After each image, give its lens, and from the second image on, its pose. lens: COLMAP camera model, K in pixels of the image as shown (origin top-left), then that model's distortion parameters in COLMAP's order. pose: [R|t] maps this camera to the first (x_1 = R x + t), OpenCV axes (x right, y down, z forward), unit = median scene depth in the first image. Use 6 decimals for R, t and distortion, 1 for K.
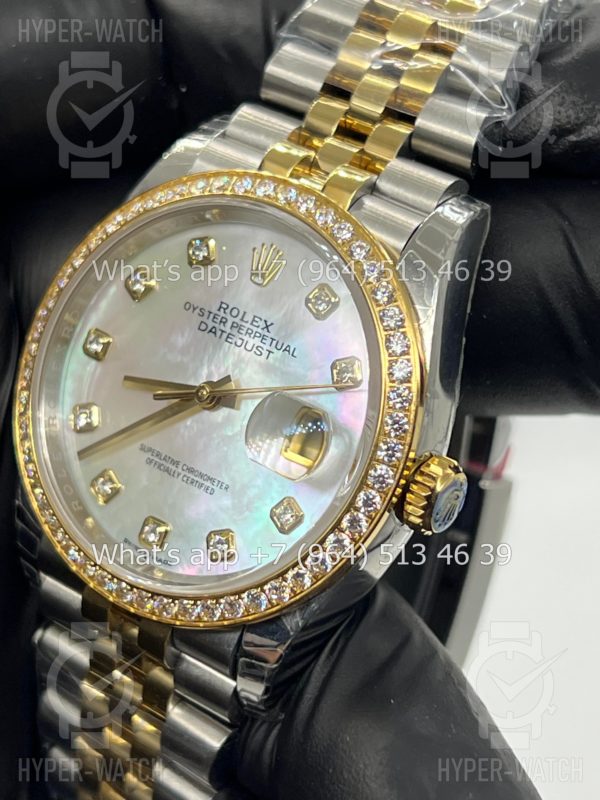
lens RADIAL K [[1807.7, 0, 300.9], [0, 1807.7, 393.0], [0, 0, 1]] dist [0.225672, 0.000000]
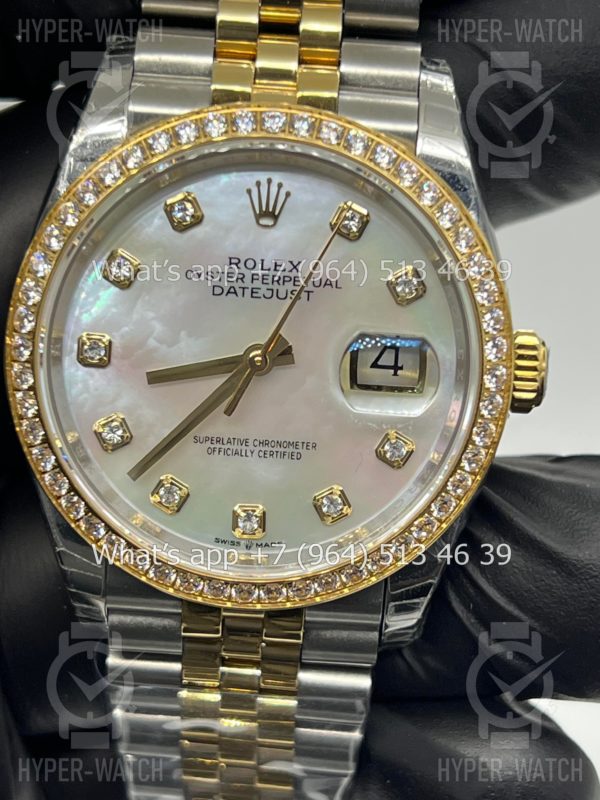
lens RADIAL K [[1807.7, 0, 306.3], [0, 1807.7, 424.8], [0, 0, 1]] dist [0.225672, 0.000000]
pose [[0.836724, -0.389706, 0.384736, -0.391613], [0.304120, 0.914931, 0.265352, -0.202186], [-0.455416, -0.105021, 0.884063, 0.183616]]
